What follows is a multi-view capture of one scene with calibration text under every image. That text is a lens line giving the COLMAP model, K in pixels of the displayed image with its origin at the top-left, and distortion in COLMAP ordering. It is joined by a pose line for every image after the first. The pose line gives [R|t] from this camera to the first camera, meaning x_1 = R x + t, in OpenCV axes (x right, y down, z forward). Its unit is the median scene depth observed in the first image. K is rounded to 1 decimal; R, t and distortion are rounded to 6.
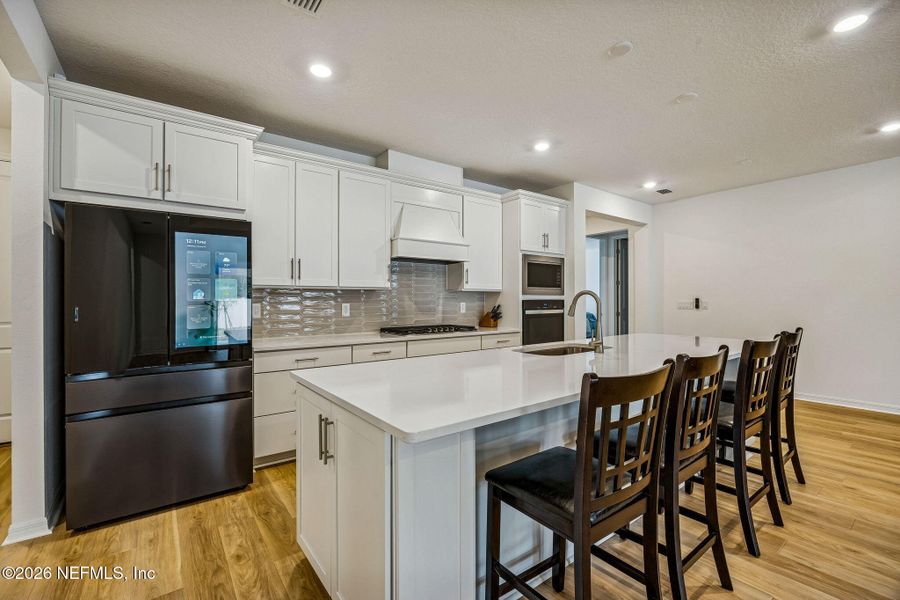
lens RADIAL K [[389.0, 0, 452.8], [0, 389.0, 297.5], [0, 0, 1]] dist [-0.004252, -0.000585]
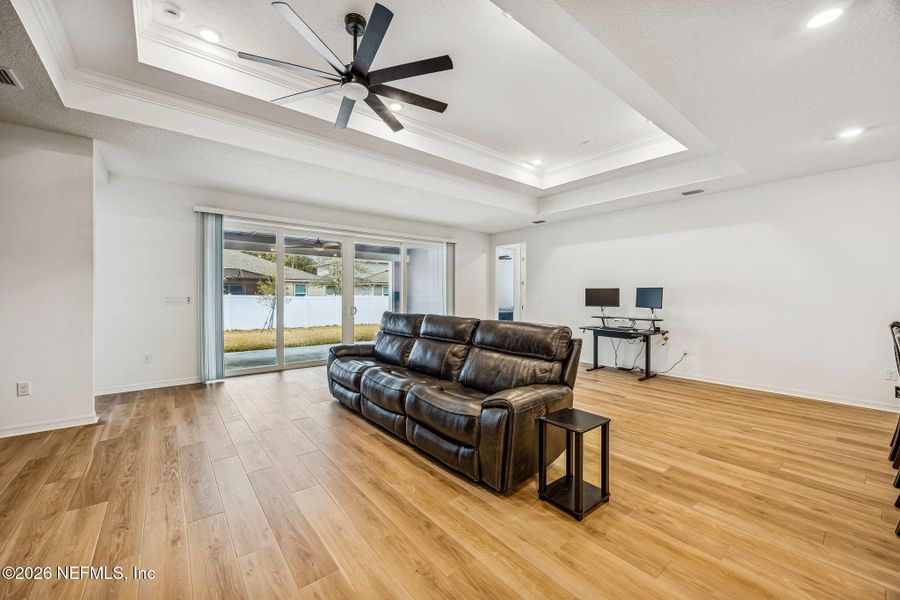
lens RADIAL K [[351.0, 0, 444.5], [0, 351.0, 296.9], [0, 0, 1]] dist [0.000057, 0.000564]
pose [[-0.999704, 0.003298, -0.024086, 1.079501], [0.003355, 0.999992, -0.002335, -0.001732], [0.024079, -0.002415, -0.999707, 1.000062]]
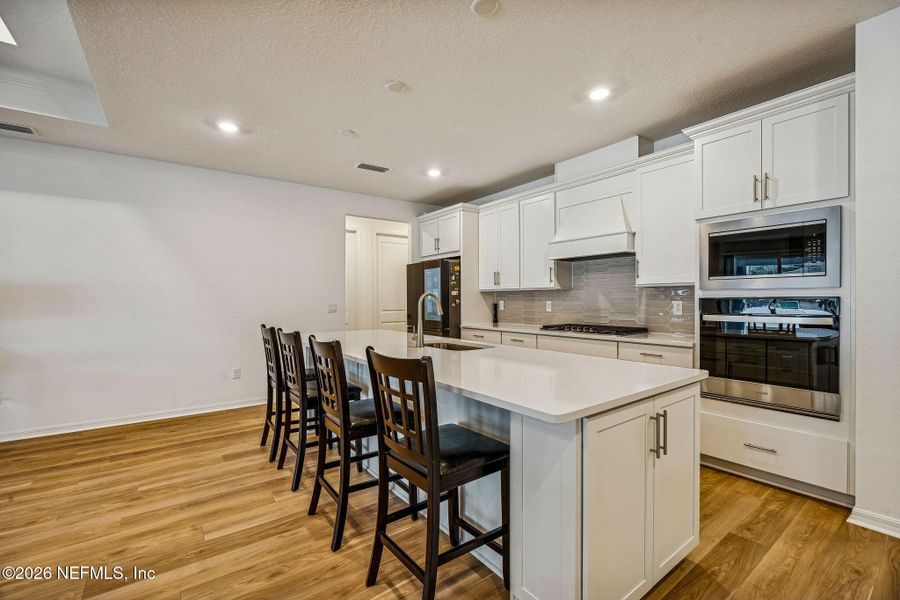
lens RADIAL K [[387.5, 0, 450.0], [0, 387.5, 300.0], [0, 0, 1]] dist [-0.019857, -0.000280]
pose [[-0.014156, 0.006571, -0.999878, 0.943267], [0.012936, 0.999896, 0.006388, 0.000074], [0.999816, -0.012844, -0.014239, 0.700126]]
